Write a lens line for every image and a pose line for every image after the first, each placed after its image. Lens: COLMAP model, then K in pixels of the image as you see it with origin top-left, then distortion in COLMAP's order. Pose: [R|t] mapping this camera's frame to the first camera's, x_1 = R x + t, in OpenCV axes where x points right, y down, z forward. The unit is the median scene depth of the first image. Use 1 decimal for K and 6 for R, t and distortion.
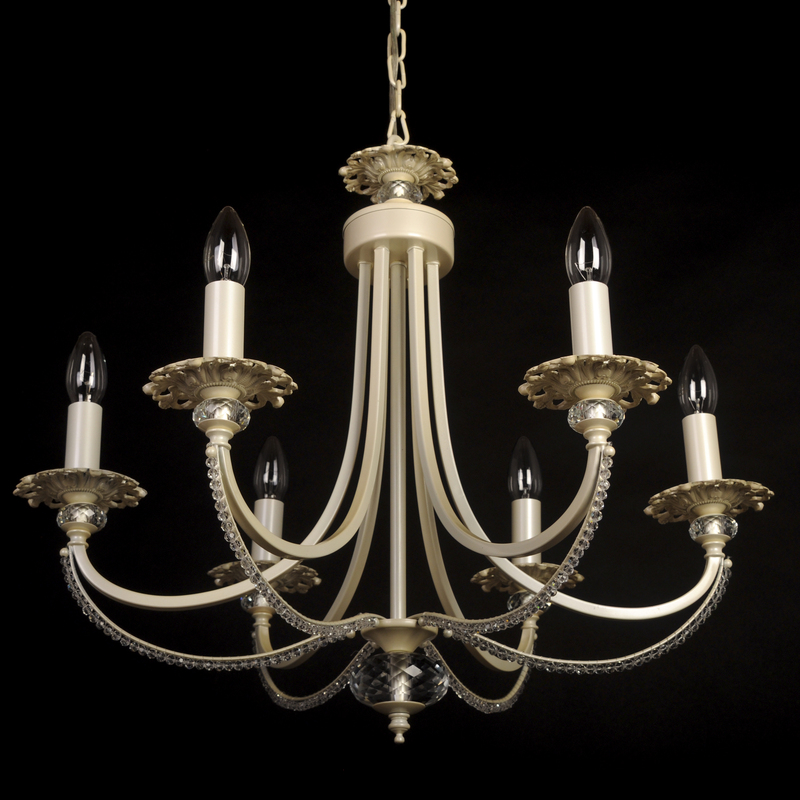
lens RADIAL K [[1582.7, 0, 400.1], [0, 1582.7, 399.9], [0, 0, 1]] dist [-0.080444, 0.000000]
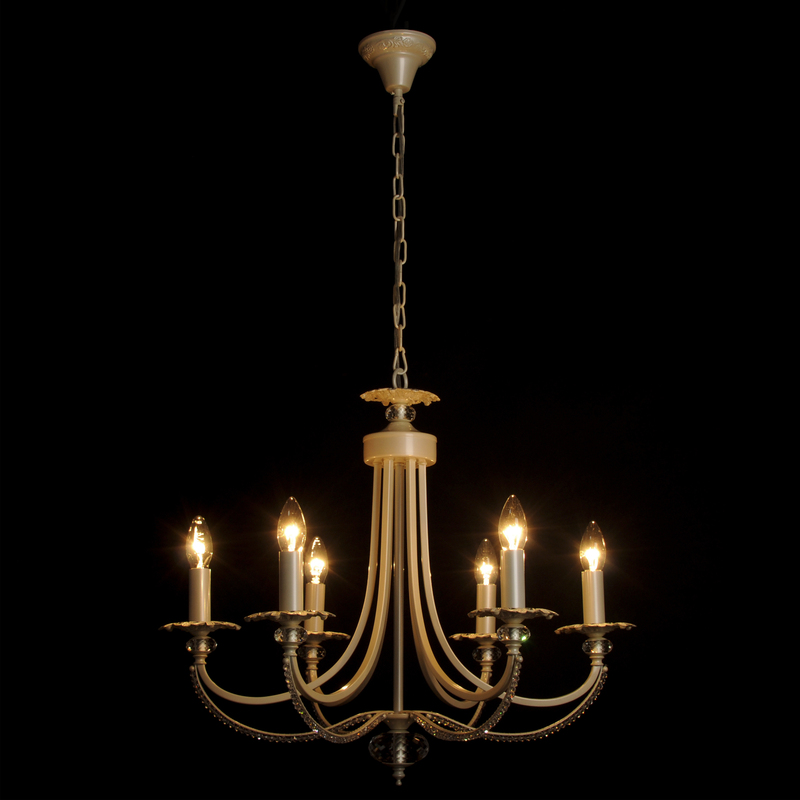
lens RADIAL K [[1504.2, 0, 400.4], [0, 1504.2, 394.1], [0, 0, 1]] dist [-0.100006, 0.000000]
pose [[0.999901, 0.002627, -0.013827, 0.020979], [0.000081, 0.981329, 0.192335, -0.466580], [0.014074, -0.192317, 0.981232, -0.442538]]
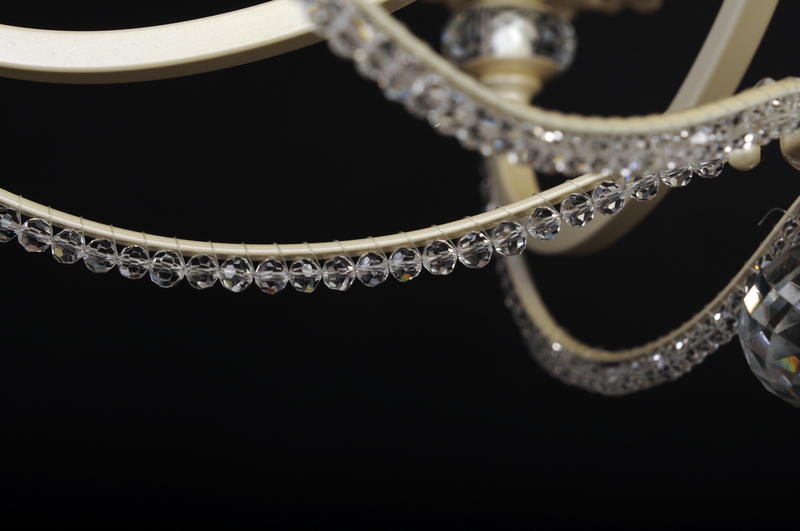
lens RADIAL K [[3400.7, 0, 399.6], [0, 3400.7, 266.2], [0, 0, 1]] dist [0.380934, 0.000000]
pose [[0.984966, -0.006724, -0.172617, 0.012029], [0.039985, 0.980981, 0.189943, 0.050837], [0.168057, -0.193989, 0.966501, 0.402654]]
